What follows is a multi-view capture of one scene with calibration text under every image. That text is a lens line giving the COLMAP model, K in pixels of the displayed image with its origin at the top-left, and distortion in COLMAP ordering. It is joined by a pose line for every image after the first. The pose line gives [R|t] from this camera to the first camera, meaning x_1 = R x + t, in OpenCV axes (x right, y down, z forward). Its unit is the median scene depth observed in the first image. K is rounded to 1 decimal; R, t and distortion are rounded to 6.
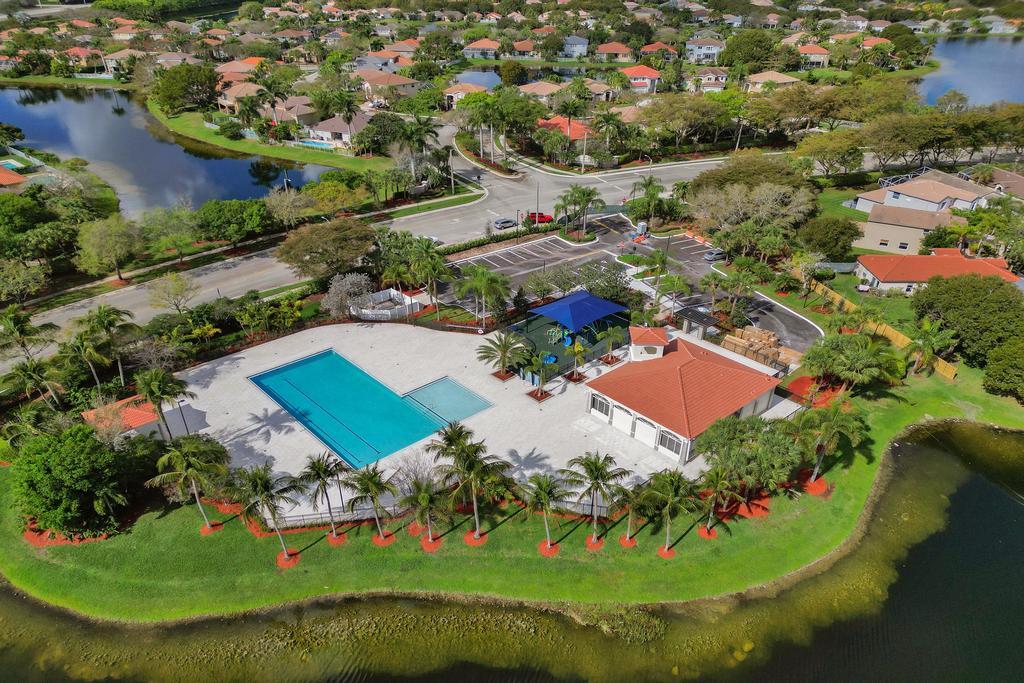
lens RADIAL K [[699.0, 0, 516.0], [0, 699.0, 343.2], [0, 0, 1]] dist [0.055071, -0.048404]
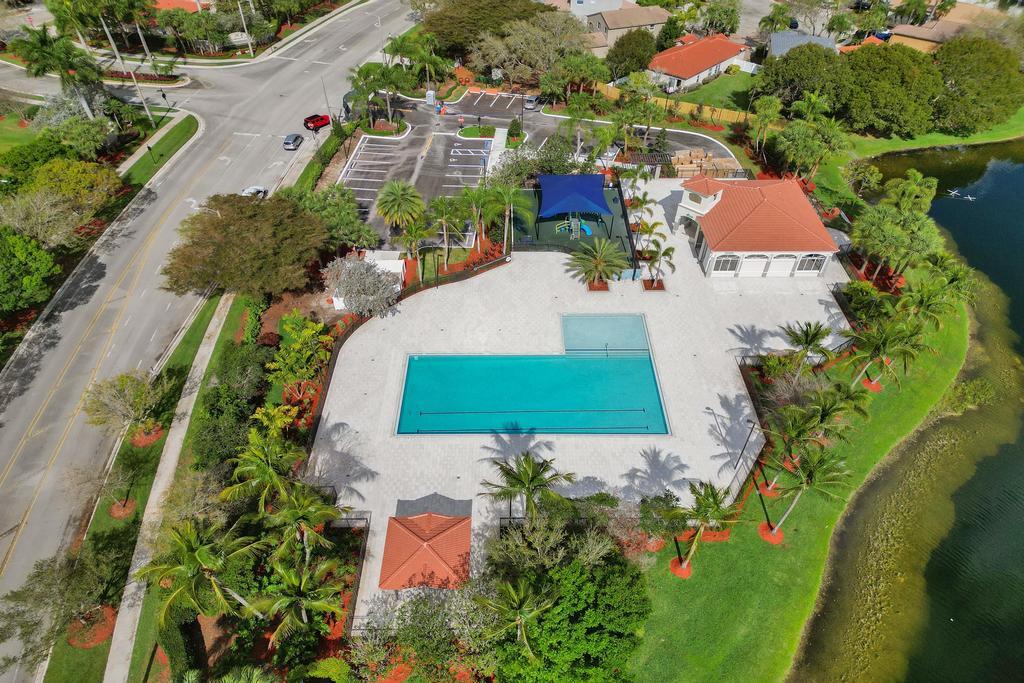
lens RADIAL K [[699.0, 0, 516.0], [0, 699.0, 343.2], [0, 0, 1]] dist [0.055071, -0.048404]
pose [[0.696497, -0.479061, 0.534222, -0.605609], [0.356337, 0.877127, 0.321982, -0.217586], [-0.622829, -0.033896, 0.781623, 0.315584]]
